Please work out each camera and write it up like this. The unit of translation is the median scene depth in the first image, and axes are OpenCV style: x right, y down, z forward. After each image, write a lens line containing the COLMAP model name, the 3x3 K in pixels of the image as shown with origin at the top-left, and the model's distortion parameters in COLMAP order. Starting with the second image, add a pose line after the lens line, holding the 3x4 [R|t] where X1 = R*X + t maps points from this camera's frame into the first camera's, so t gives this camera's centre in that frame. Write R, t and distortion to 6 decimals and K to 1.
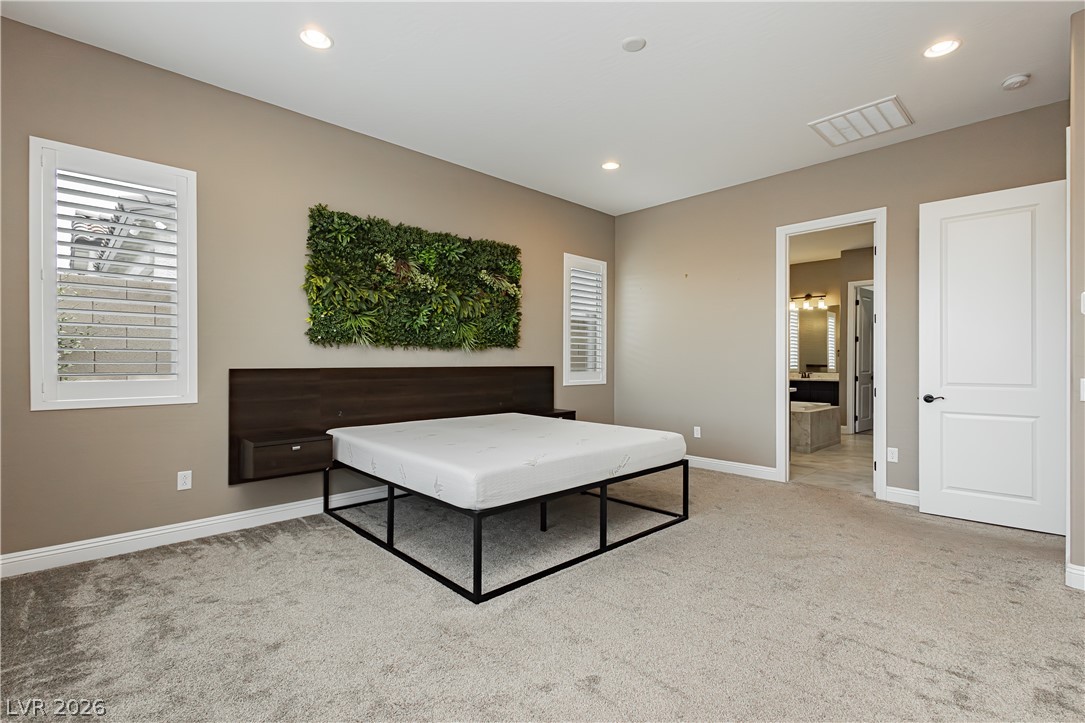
lens RADIAL K [[505.2, 0, 561.1], [0, 505.2, 370.7], [0, 0, 1]] dist [-0.000658, -0.000223]
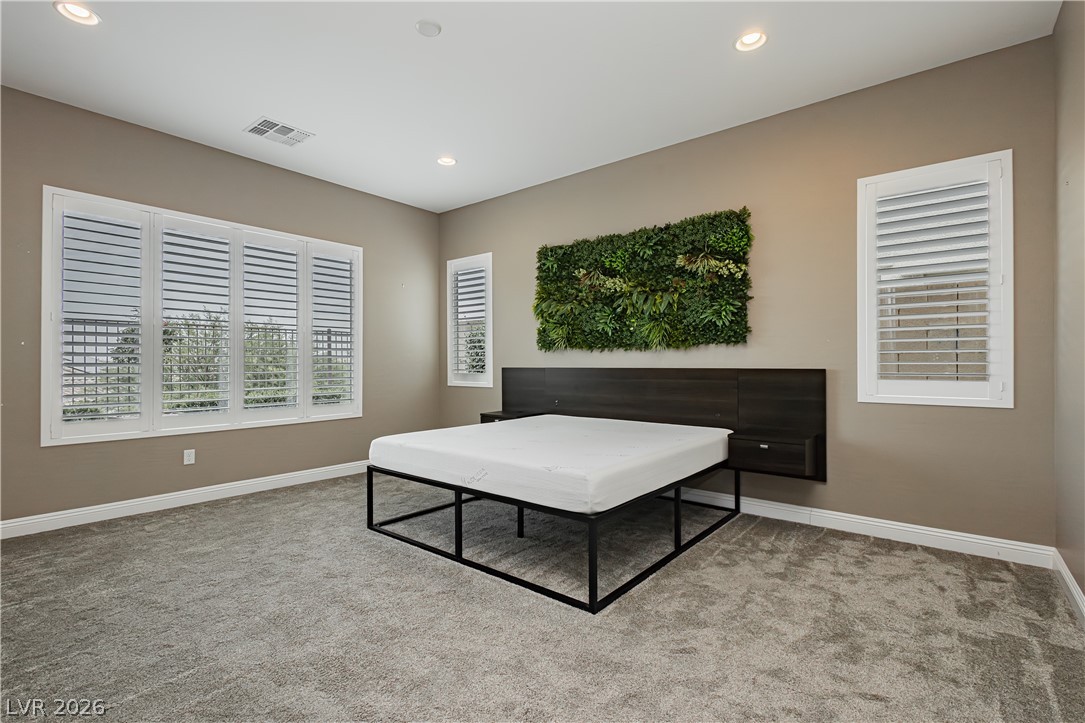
lens RADIAL K [[502.9, 0, 542.5], [0, 502.9, 361.5], [0, 0, 1]] dist [-0.021817, 0.020365]
pose [[0.119073, -0.007107, -0.992860, 0.666032], [-0.014860, 0.999850, -0.008939, -0.007556], [0.992774, 0.015818, 0.118949, 0.668538]]
